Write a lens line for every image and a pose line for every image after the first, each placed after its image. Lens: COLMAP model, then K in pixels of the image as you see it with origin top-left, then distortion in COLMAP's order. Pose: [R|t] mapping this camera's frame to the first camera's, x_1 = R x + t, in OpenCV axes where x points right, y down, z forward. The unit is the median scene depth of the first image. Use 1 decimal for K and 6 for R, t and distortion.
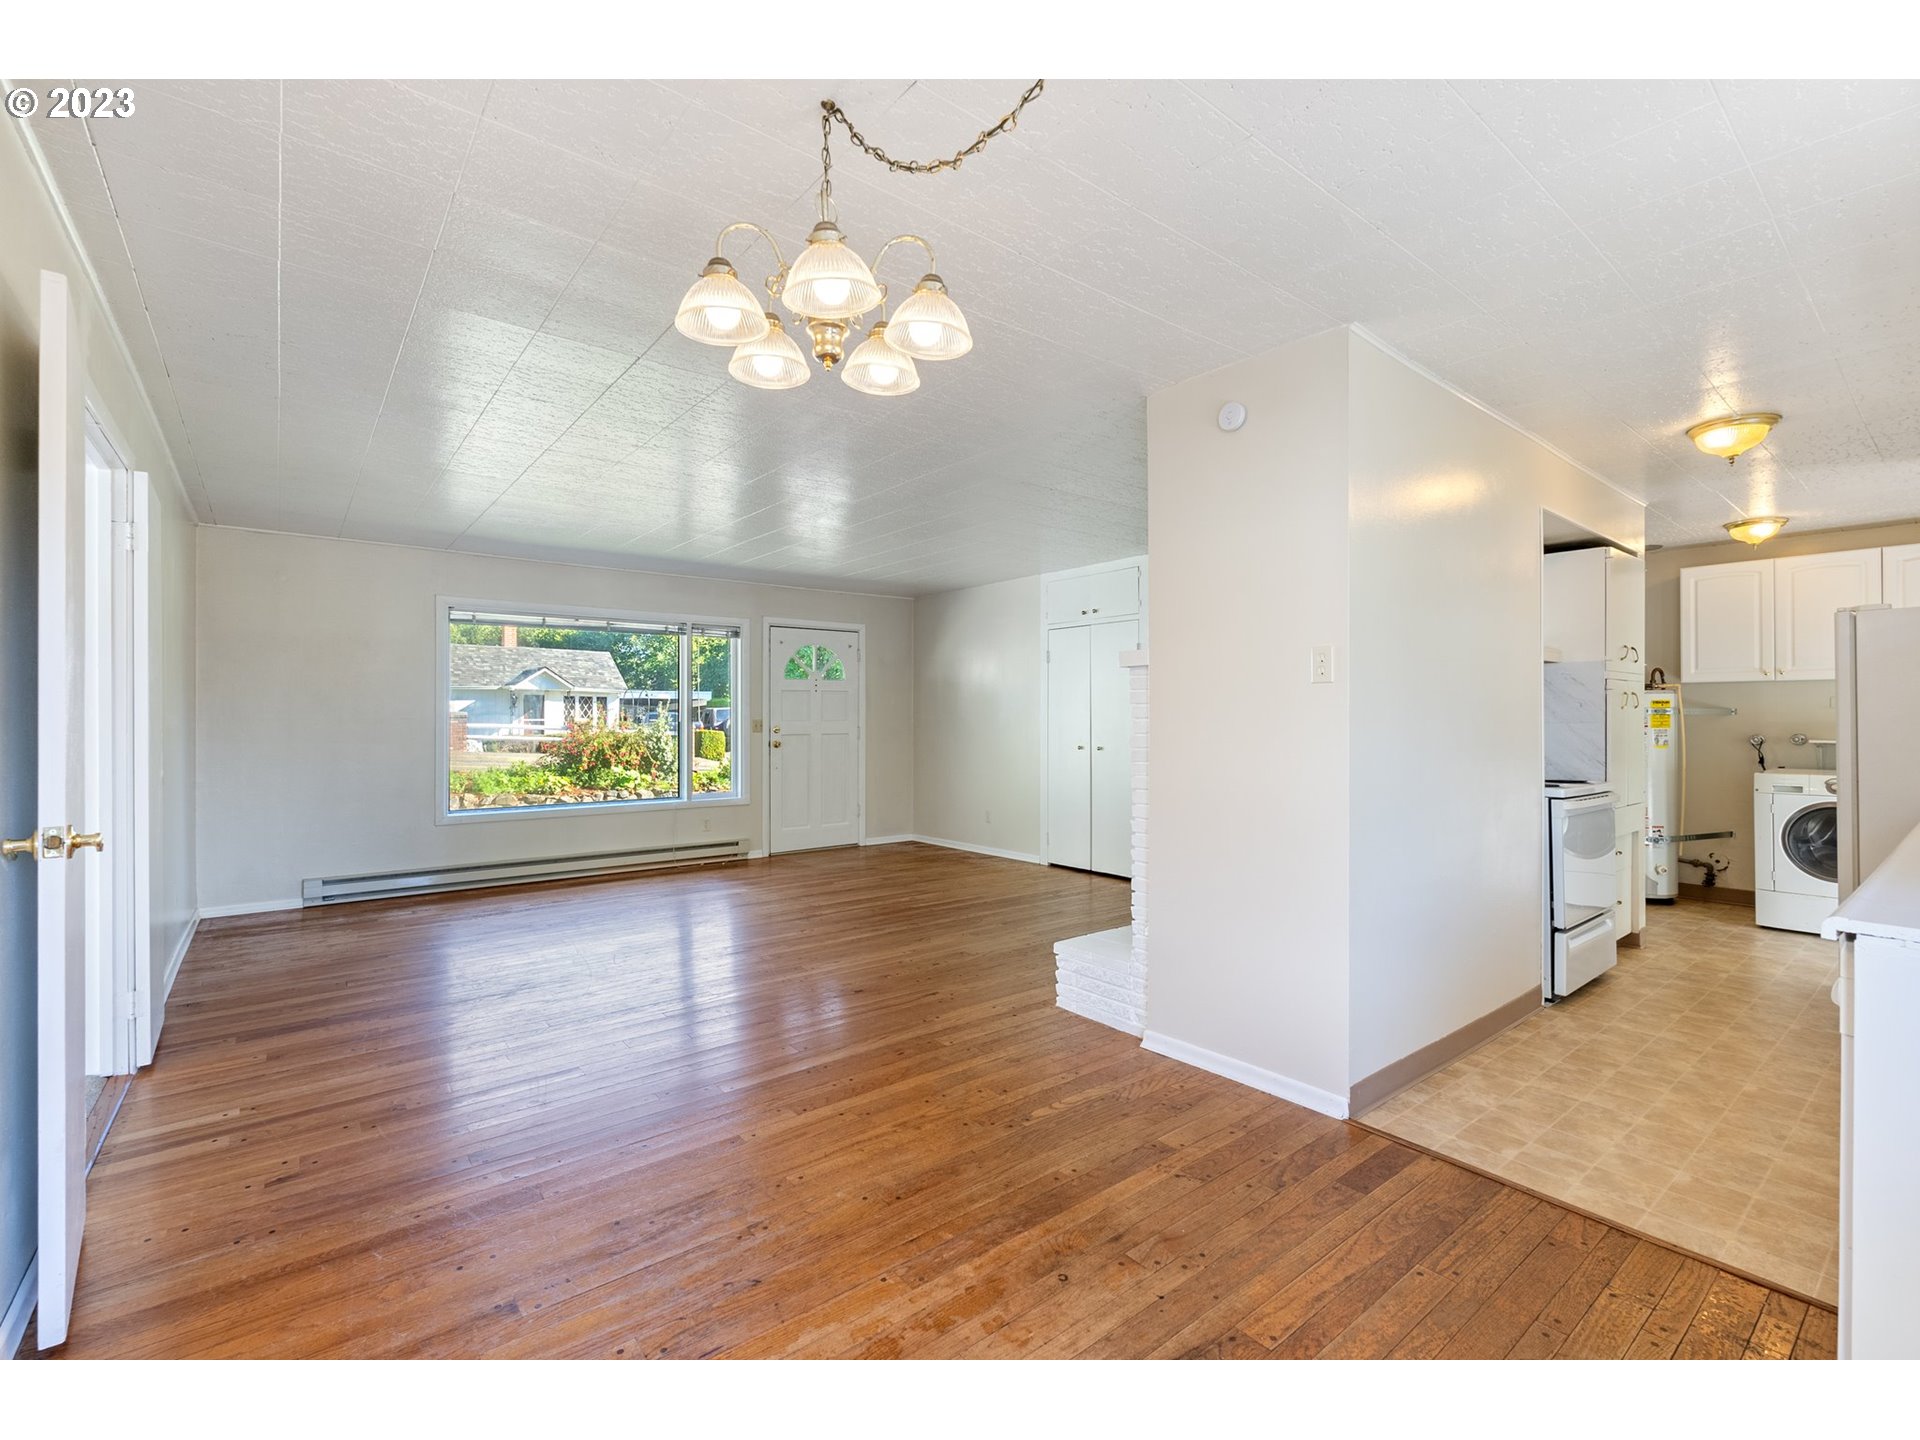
lens RADIAL K [[847.9, 0, 960.0], [0, 847.9, 720.0], [0, 0, 1]] dist [-0.003915, 0.000114]
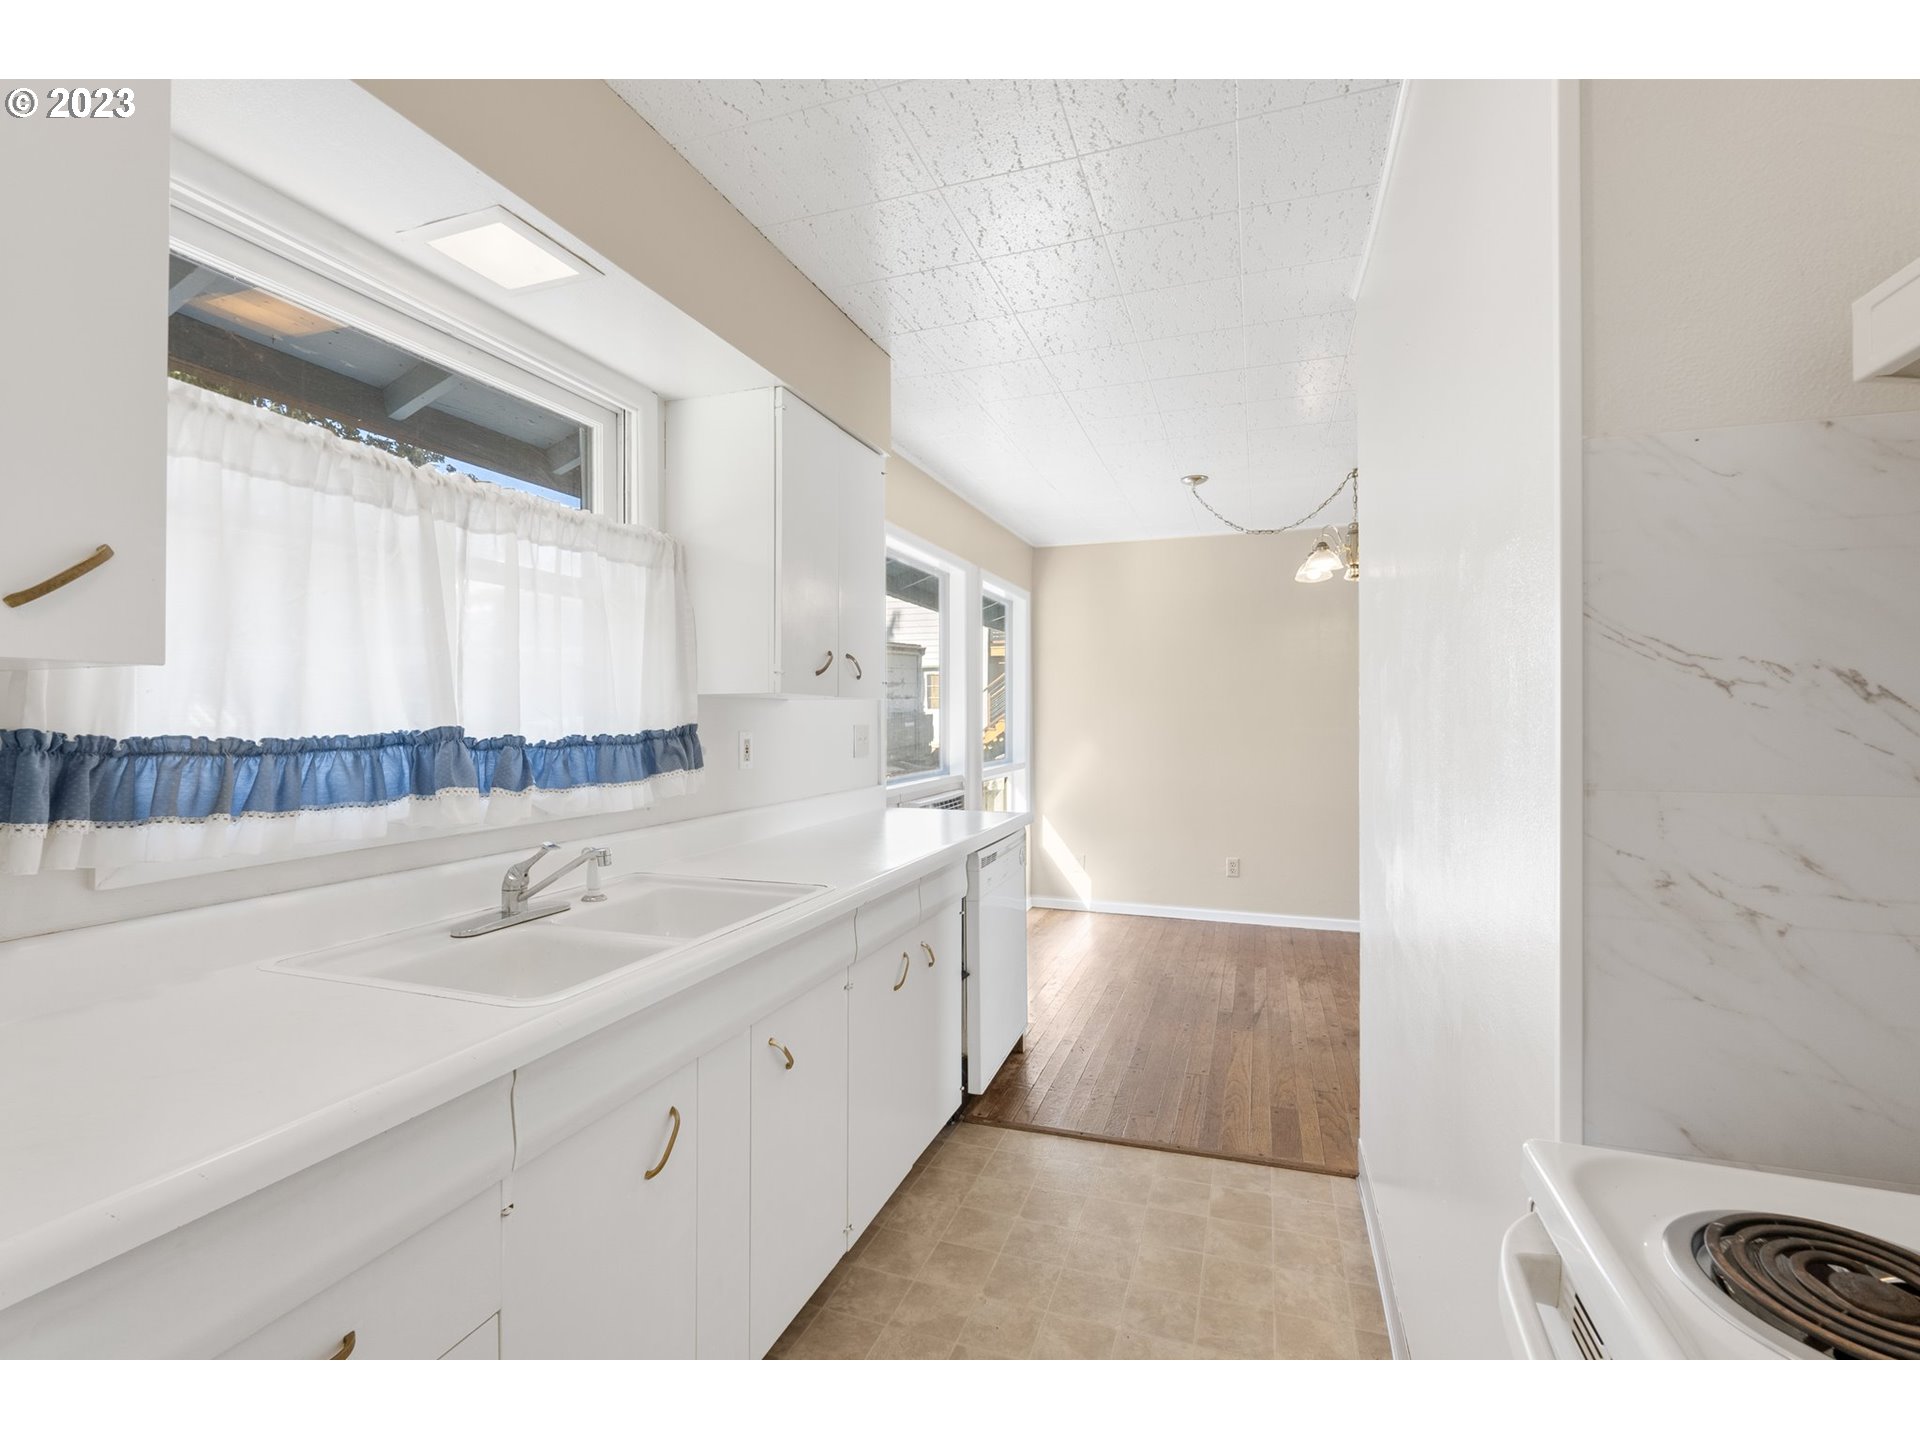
lens RADIAL K [[830.7, 0, 943.5], [0, 830.7, 721.4], [0, 0, 1]] dist [-0.062143, 0.000005]
pose [[-0.860945, -0.002122, -0.508693, 0.449035], [-0.003501, 0.999992, 0.001753, -0.004336], [0.508686, 0.003290, -0.860946, 0.529963]]
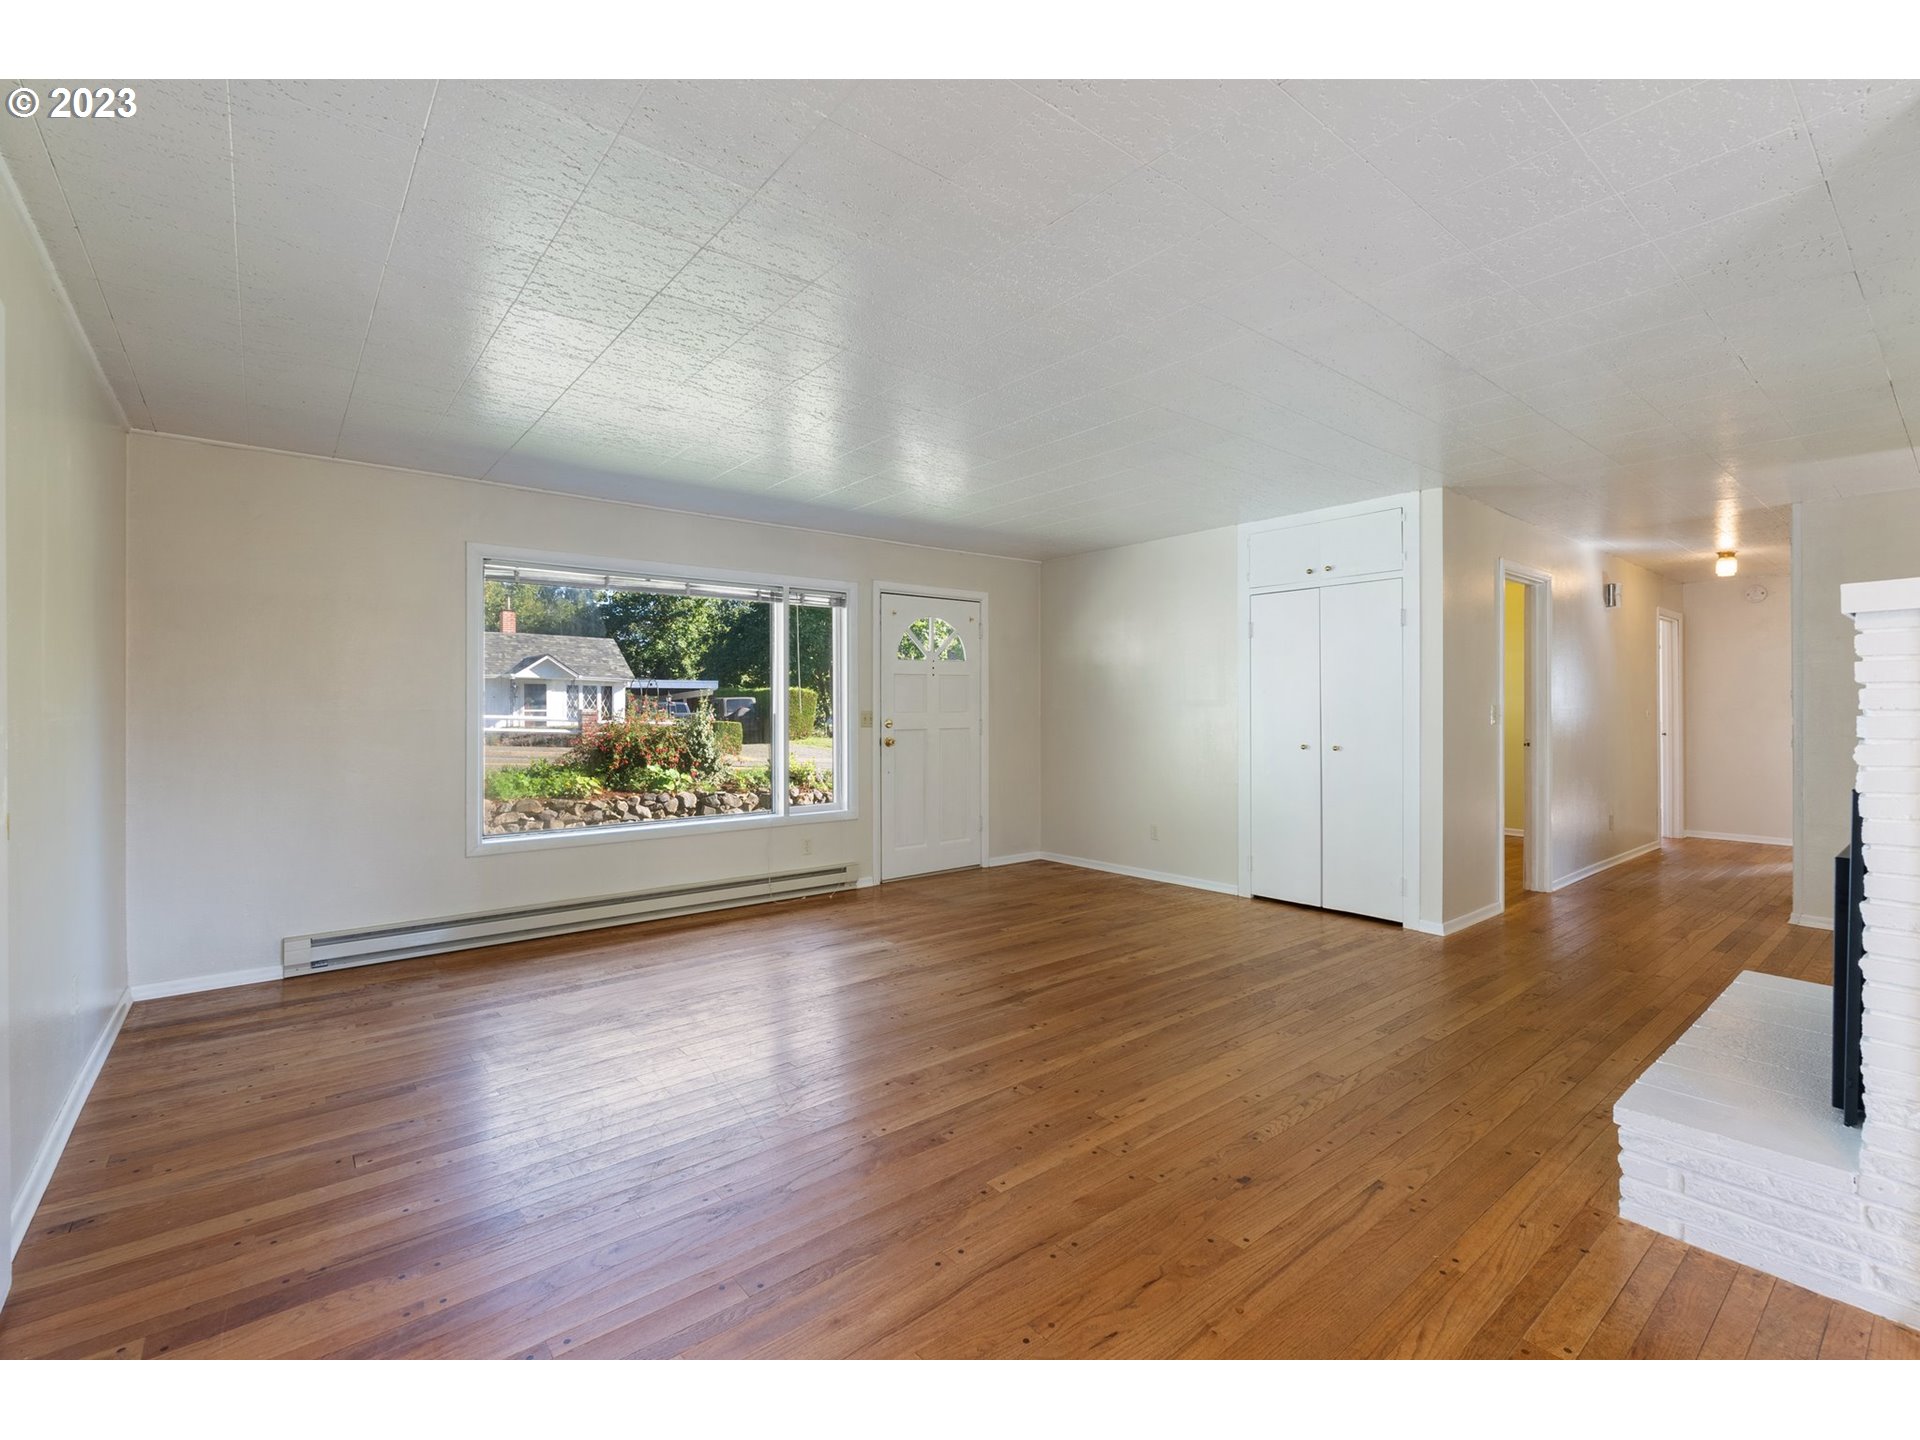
lens RADIAL K [[850.7, 0, 960.3], [0, 850.7, 707.8], [0, 0, 1]] dist [-0.002960, 0.000190]
pose [[0.999955, -0.001476, 0.009345, -0.162591], [0.001498, 0.999996, -0.002323, -0.001463], [-0.009342, 0.002337, 0.999954, 0.213183]]
